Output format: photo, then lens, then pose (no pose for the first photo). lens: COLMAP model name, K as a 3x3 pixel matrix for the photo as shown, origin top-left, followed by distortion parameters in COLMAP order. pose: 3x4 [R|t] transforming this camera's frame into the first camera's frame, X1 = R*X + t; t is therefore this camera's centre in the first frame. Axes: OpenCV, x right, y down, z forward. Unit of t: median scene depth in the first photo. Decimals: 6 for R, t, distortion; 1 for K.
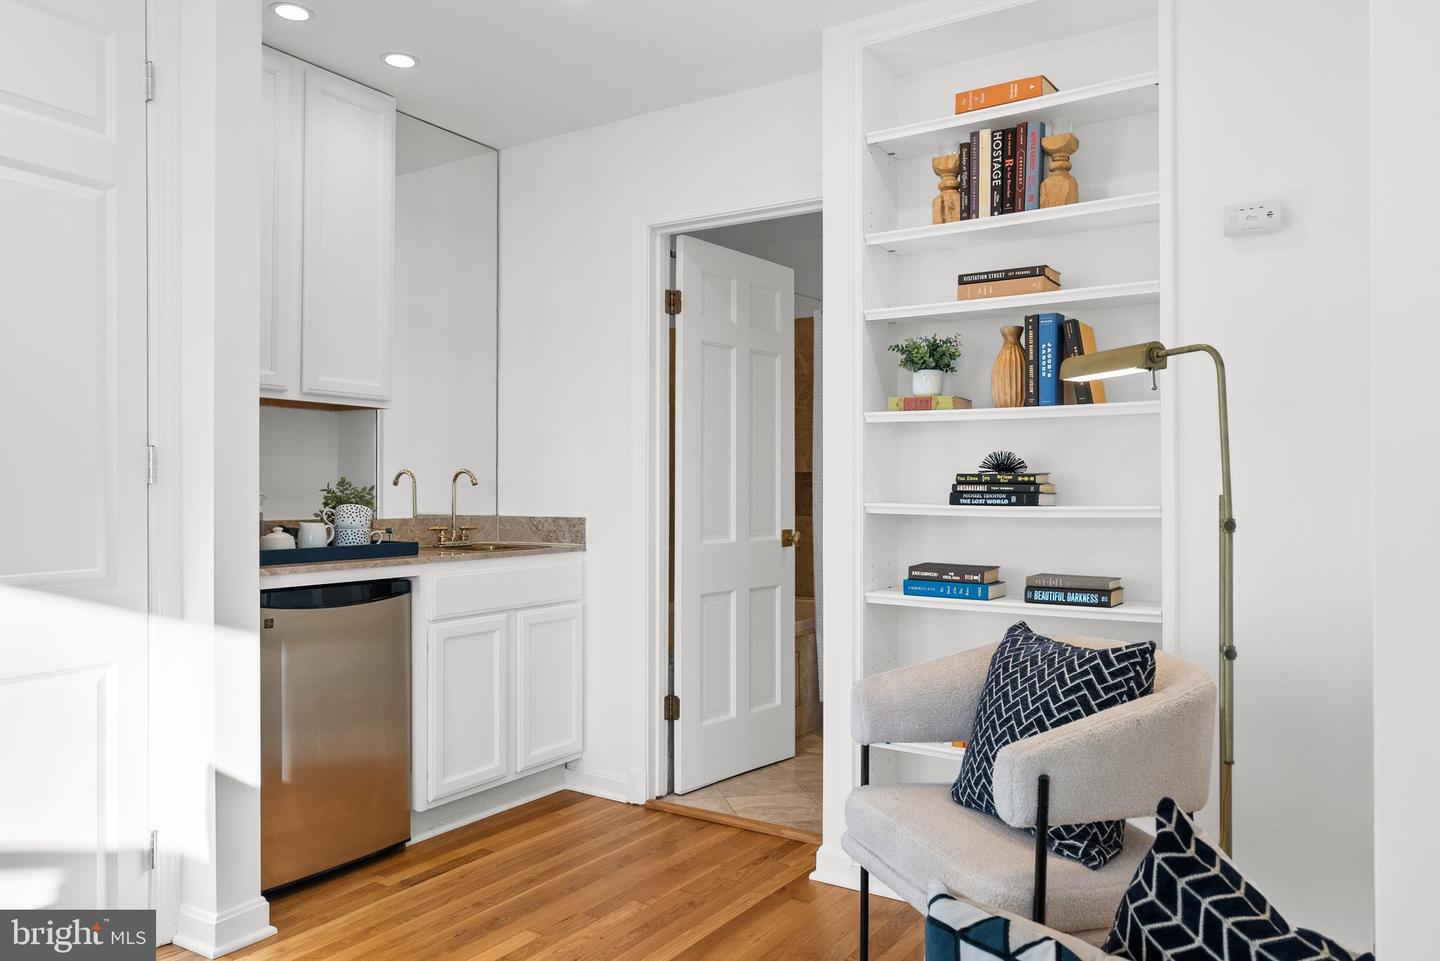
lens RADIAL K [[1018.4, 0, 718.4], [0, 1018.4, 484.0], [0, 0, 1]] dist [0.002246, 0.000434]
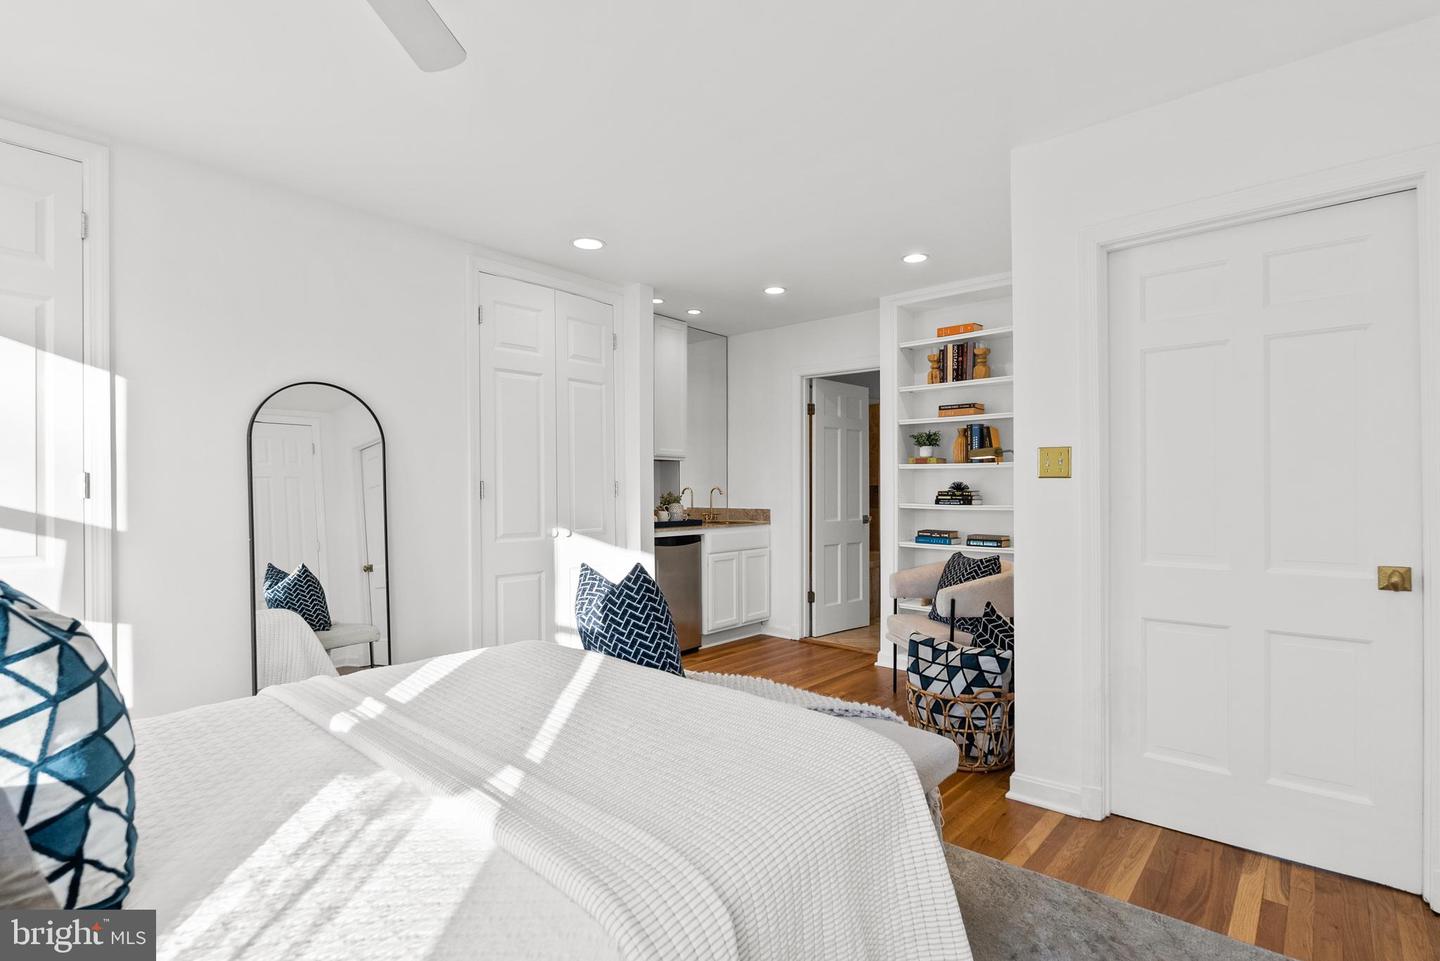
lens RADIAL K [[694.5, 0, 721.5], [0, 694.5, 487.0], [0, 0, 1]] dist [-0.000876, -0.000049]
pose [[0.990062, -0.002117, -0.140617, -0.032770], [0.002524, 0.999993, 0.002716, -0.023842], [0.140610, -0.003044, 0.990060, -0.615208]]
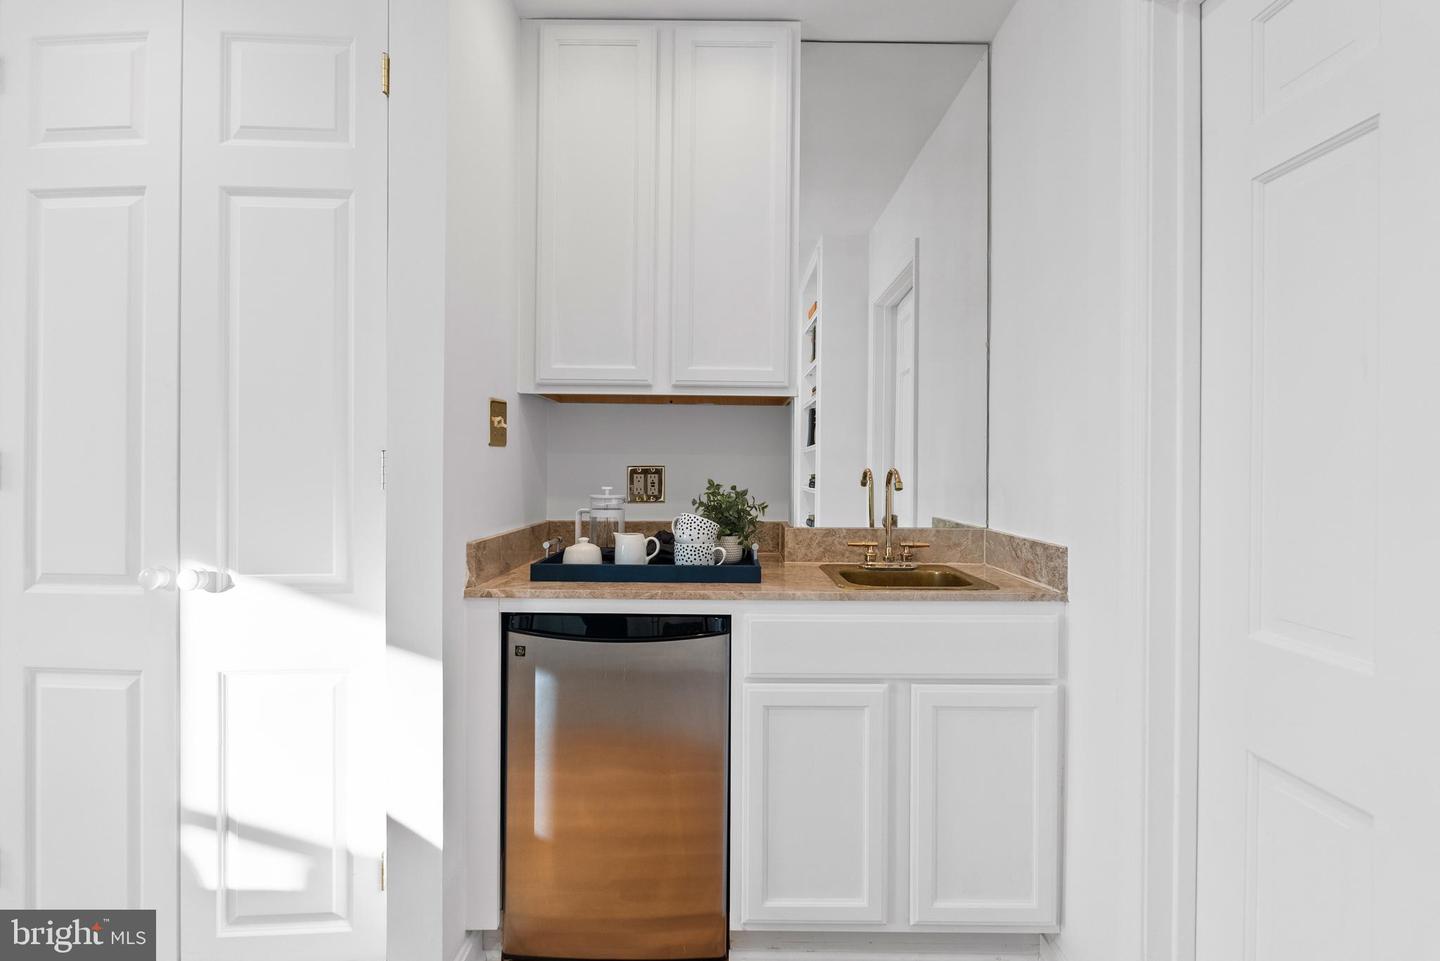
lens RADIAL K [[648.1, 0, 723.2], [0, 648.1, 469.4], [0, 0, 1]] dist [-0.009852, 0.000985]
pose [[0.536220, 0.002353, -0.844075, 0.110752], [-0.001991, 0.999997, 0.001523, -0.018181], [0.844076, 0.000864, 0.536223, 0.794388]]
